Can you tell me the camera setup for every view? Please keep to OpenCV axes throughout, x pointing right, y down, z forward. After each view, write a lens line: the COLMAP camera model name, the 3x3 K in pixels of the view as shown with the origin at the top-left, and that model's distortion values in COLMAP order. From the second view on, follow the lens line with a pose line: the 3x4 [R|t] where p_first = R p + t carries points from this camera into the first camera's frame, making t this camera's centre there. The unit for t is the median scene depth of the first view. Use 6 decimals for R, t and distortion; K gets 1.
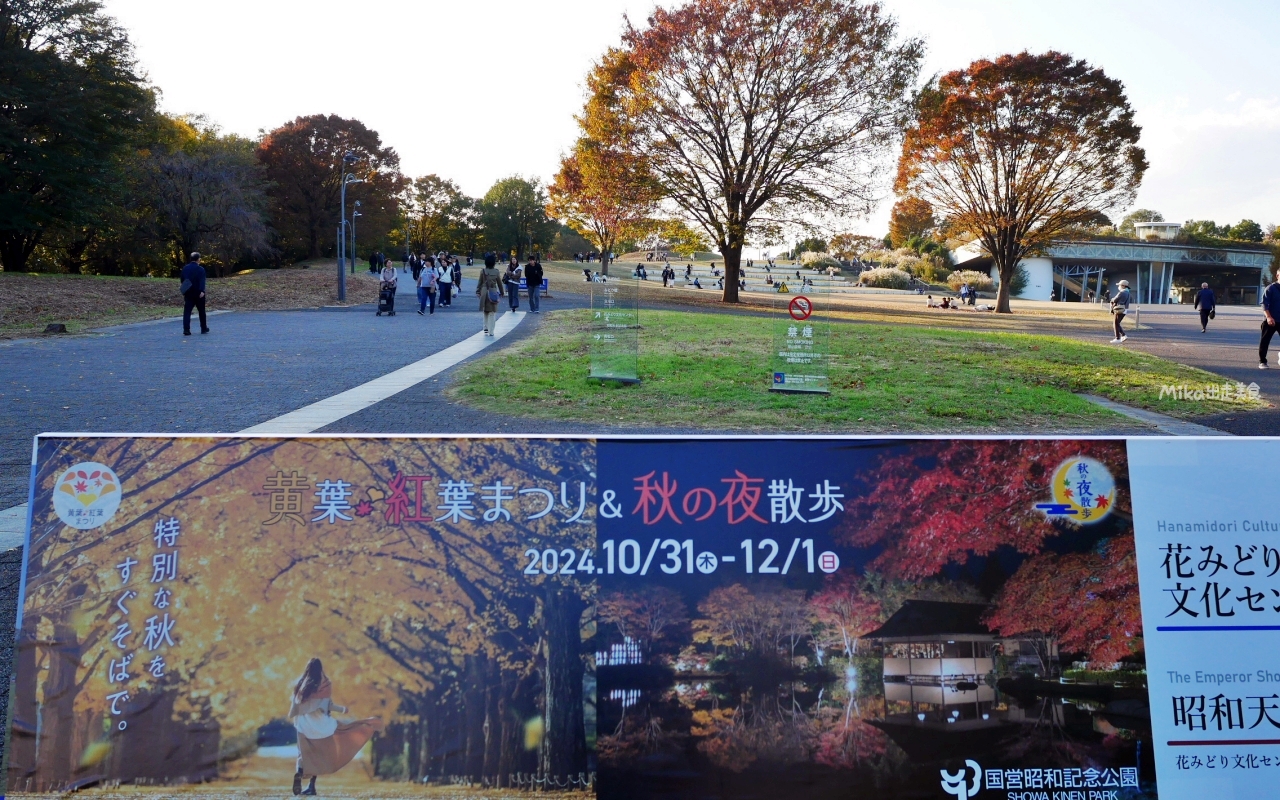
lens RADIAL K [[1129.6, 0, 640.0], [0, 1129.6, 400.0], [0, 0, 1]] dist [-0.026443, 0.020388]
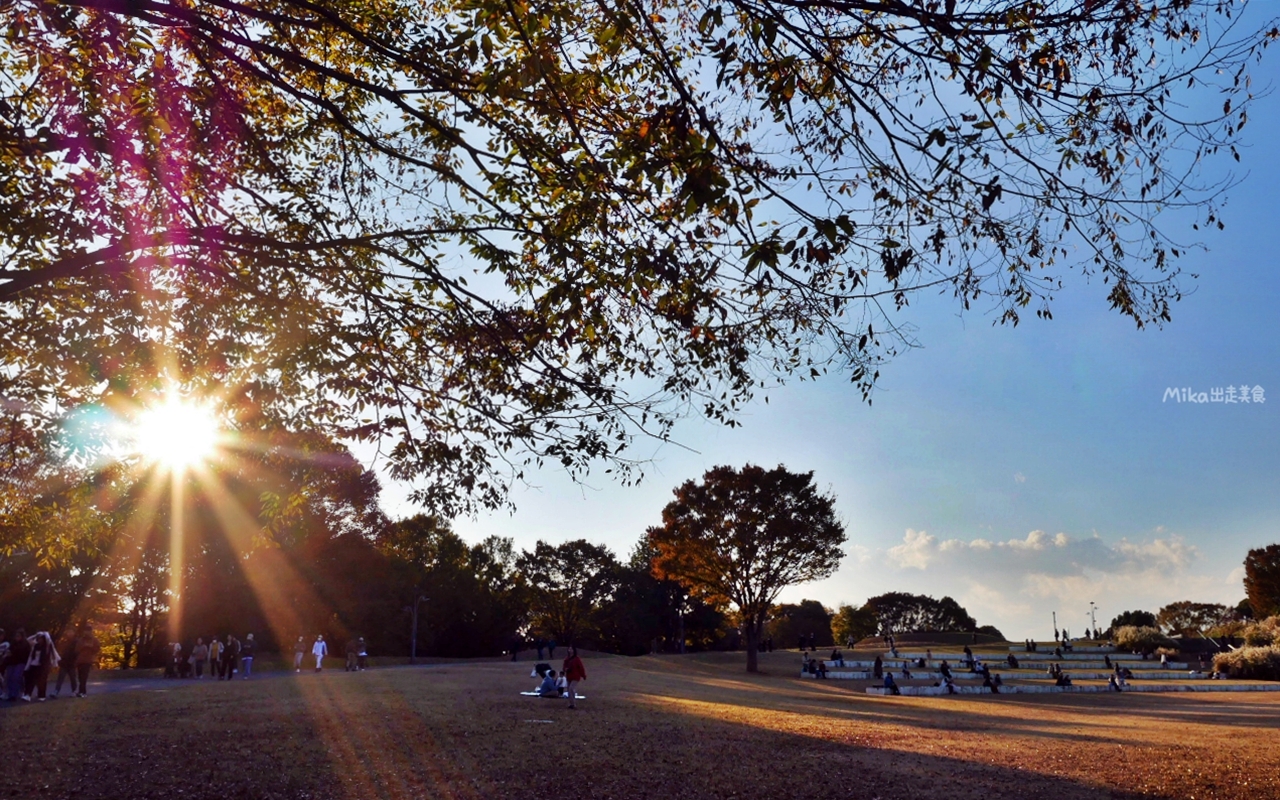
lens RADIAL K [[1129.6, 0, 640.0], [0, 1129.6, 400.0], [0, 0, 1]] dist [-0.026443, 0.020388]
pose [[0.964655, -0.083010, -0.250102, 0.054974], [-0.006275, 0.941585, -0.336717, -0.033726], [0.263443, 0.326385, 0.907783, 0.297867]]
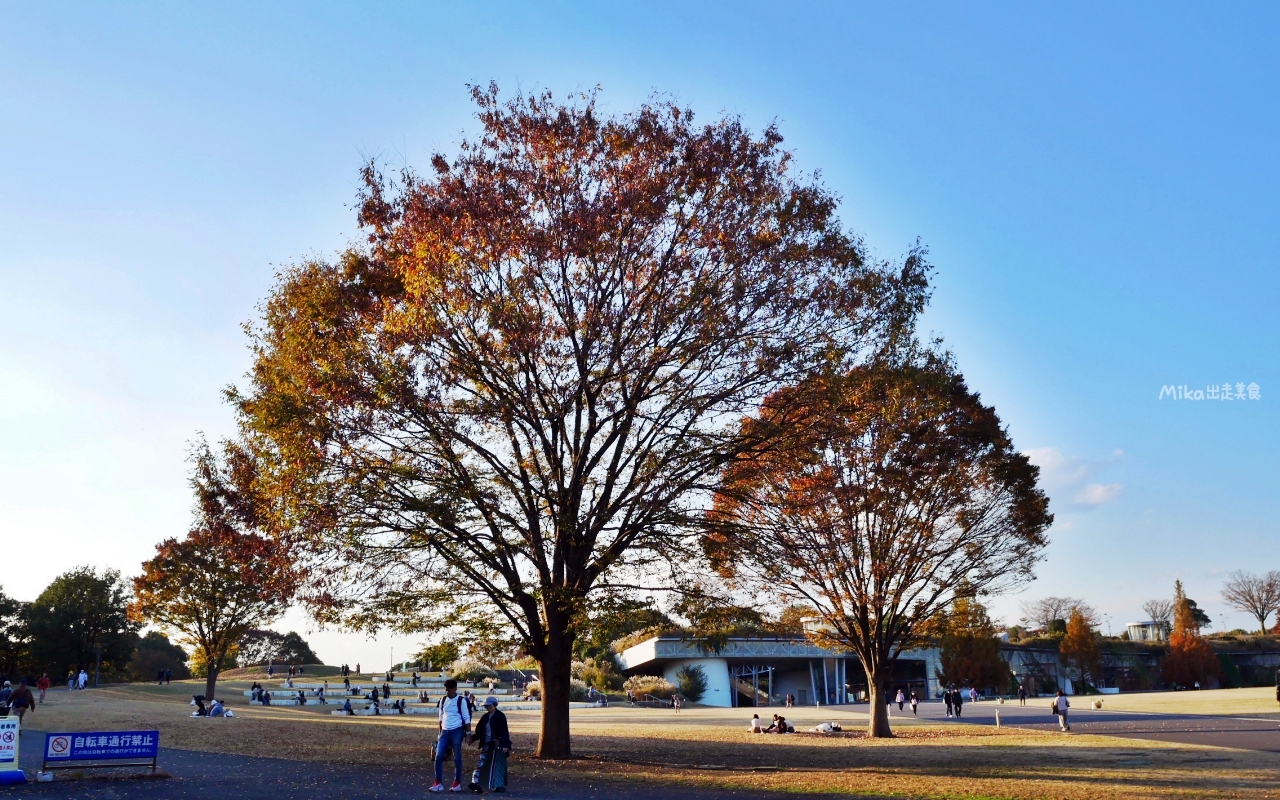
lens RADIAL K [[1129.6, 0, 640.0], [0, 1129.6, 400.0], [0, 0, 1]] dist [-0.026443, 0.020388]
pose [[0.939999, 0.044200, 0.338302, -0.018110], [0.077375, 0.938118, -0.337560, -0.020463], [-0.332288, 0.343482, 0.878410, 0.159062]]
